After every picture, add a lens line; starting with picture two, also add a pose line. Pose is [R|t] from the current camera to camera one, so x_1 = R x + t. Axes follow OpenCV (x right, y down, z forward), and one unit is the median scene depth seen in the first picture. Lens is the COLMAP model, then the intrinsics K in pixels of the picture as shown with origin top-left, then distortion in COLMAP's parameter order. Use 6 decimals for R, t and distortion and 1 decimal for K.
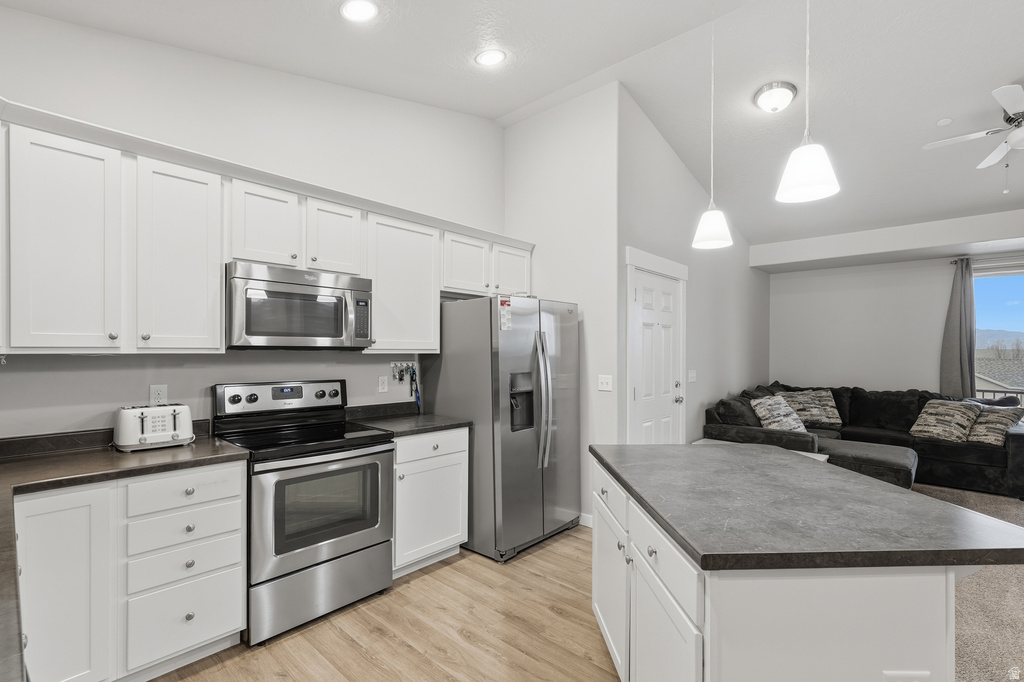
lens RADIAL K [[461.4, 0, 519.6], [0, 461.4, 351.8], [0, 0, 1]] dist [-0.010365, 0.005816]
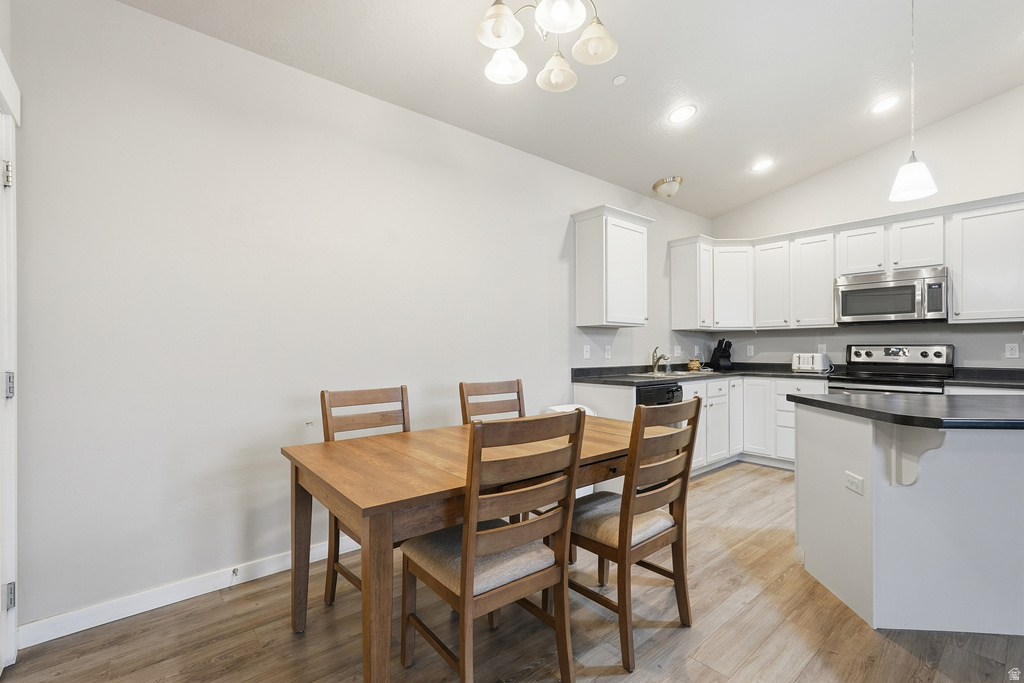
lens RADIAL K [[461.4, 0, 513.2], [0, 461.4, 347.4], [0, 0, 1]] dist [-0.010365, 0.005816]
pose [[-0.134561, -0.005364, -0.990891, 0.730452], [0.004138, 0.999974, -0.005975, 0.048764], [0.990897, -0.004904, -0.134535, -0.027058]]
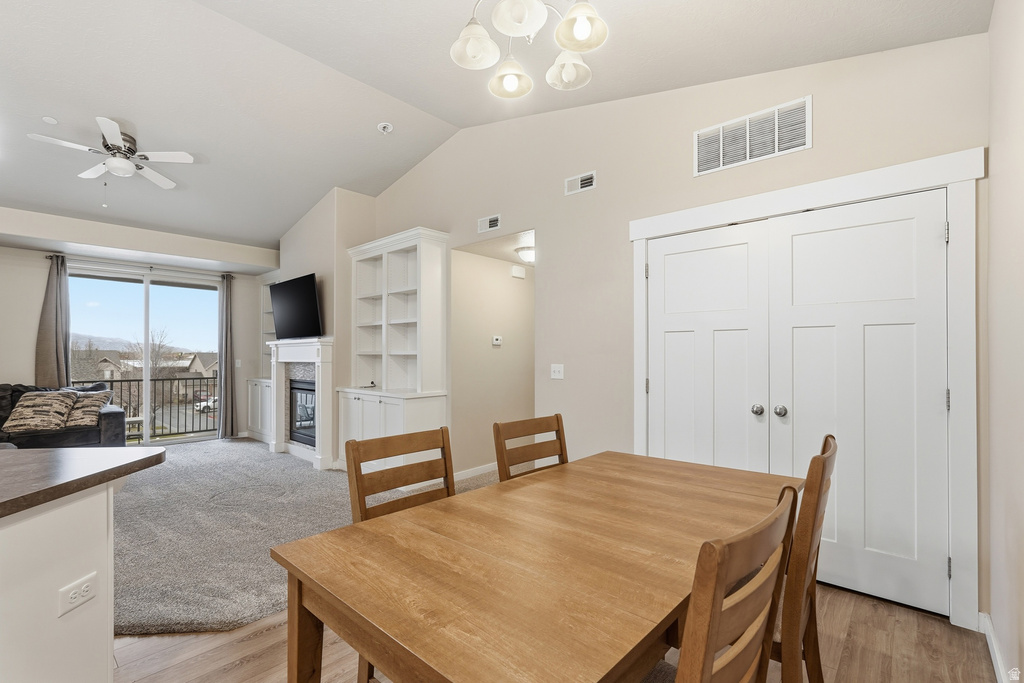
lens RADIAL K [[461.4, 0, 512.9], [0, 461.4, 348.9], [0, 0, 1]] dist [-0.010365, 0.005816]
pose [[-0.001941, 0.003549, 0.999992, -0.100738], [0.004061, 0.999985, -0.003542, 0.022713], [-0.999990, 0.004054, -0.001956, -0.040115]]
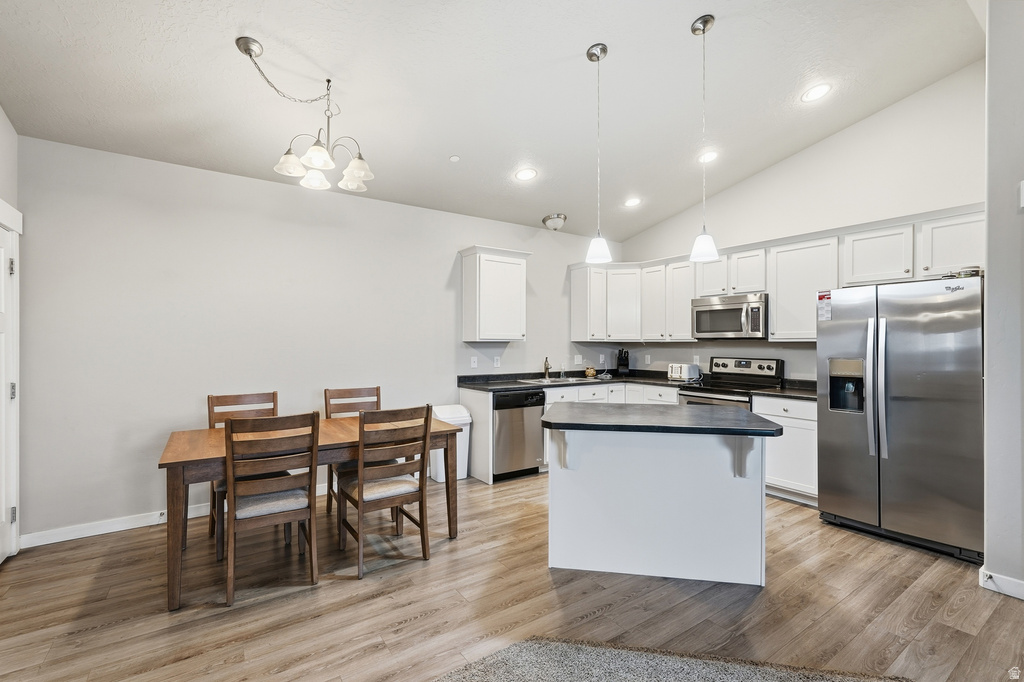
lens RADIAL K [[461.4, 0, 514.2], [0, 461.4, 345.4], [0, 0, 1]] dist [-0.010365, 0.005816]
pose [[-0.235740, 0.000882, -0.971816, 0.874318], [-0.000270, 0.999999, 0.000973, 0.010256], [0.971816, 0.000491, -0.235740, 0.358606]]
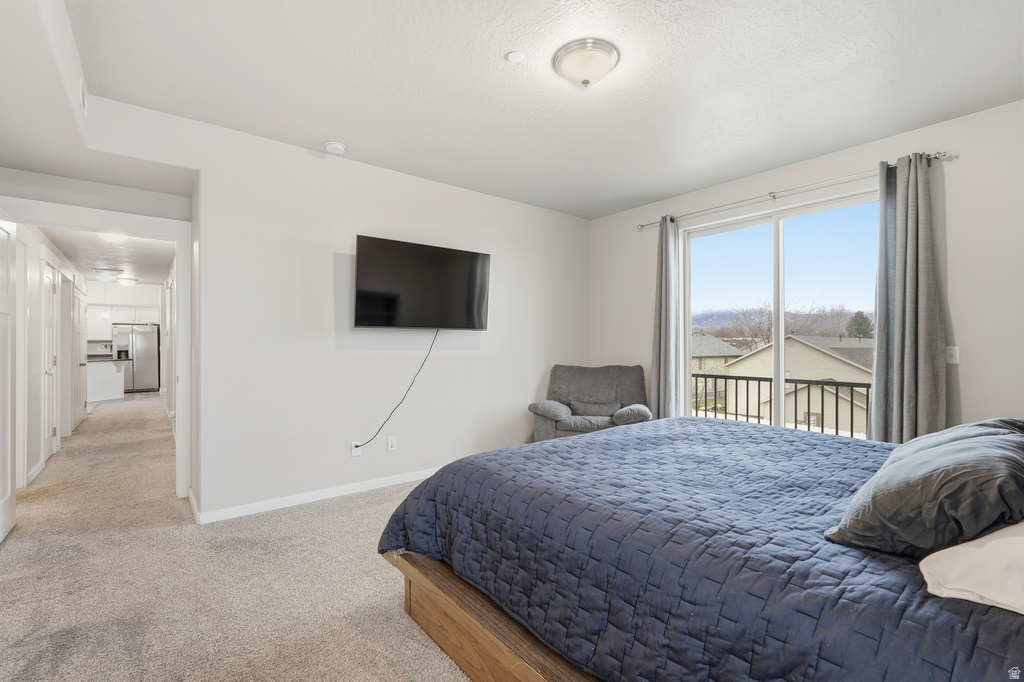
lens RADIAL K [[461.4, 0, 512.5], [0, 461.4, 343.6], [0, 0, 1]] dist [-0.010365, 0.005816]
pose [[0.984625, -0.007490, -0.174519, 2.682654], [0.006878, 0.999968, -0.004112, 0.047660], [0.174544, 0.002849, 0.984645, -1.504172]]
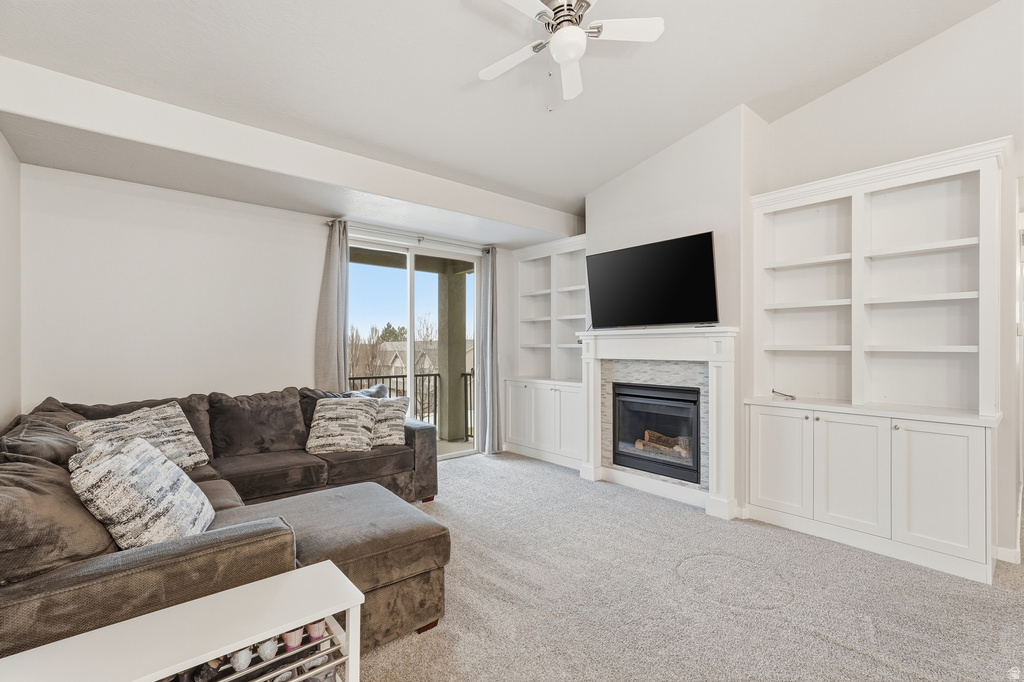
lens RADIAL K [[461.4, 0, 520.8], [0, 461.4, 340.6], [0, 0, 1]] dist [-0.010365, 0.005816]
pose [[0.122264, -0.001799, 0.992496, 0.233158], [0.003483, 0.999993, 0.001383, 0.011671], [-0.992492, 0.003288, 0.122269, 0.695982]]
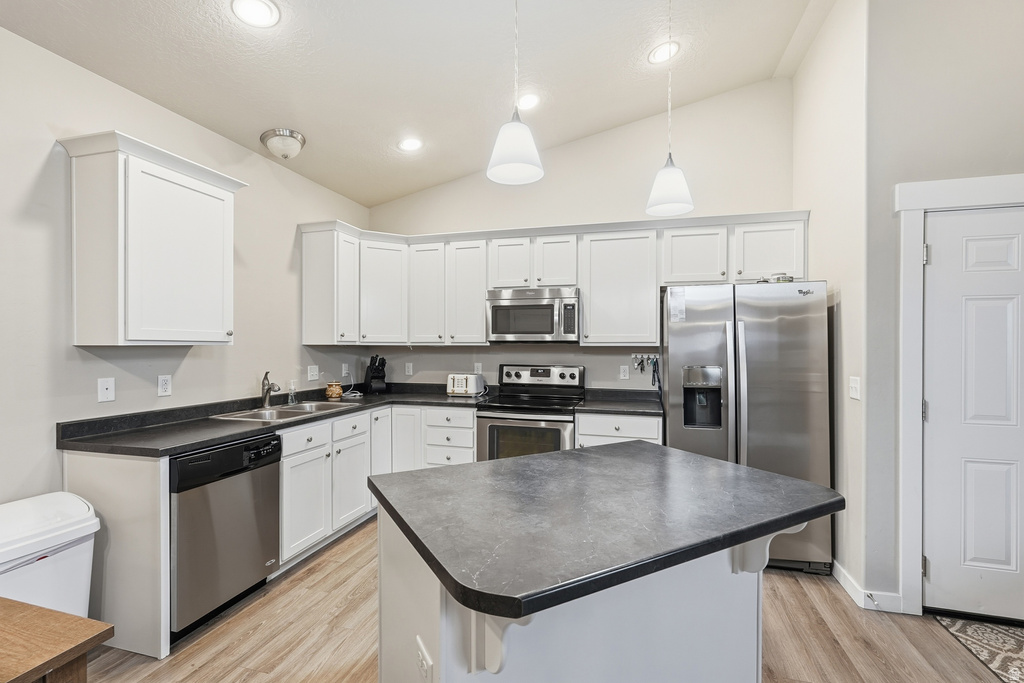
lens RADIAL K [[461.4, 0, 518.0], [0, 461.4, 346.5], [0, 0, 1]] dist [-0.010365, 0.005816]
pose [[0.444699, 0.000264, -0.895680, 0.478763], [0.000813, 0.999999, 0.000699, 0.003161], [0.895680, -0.001039, 0.444698, 0.184797]]
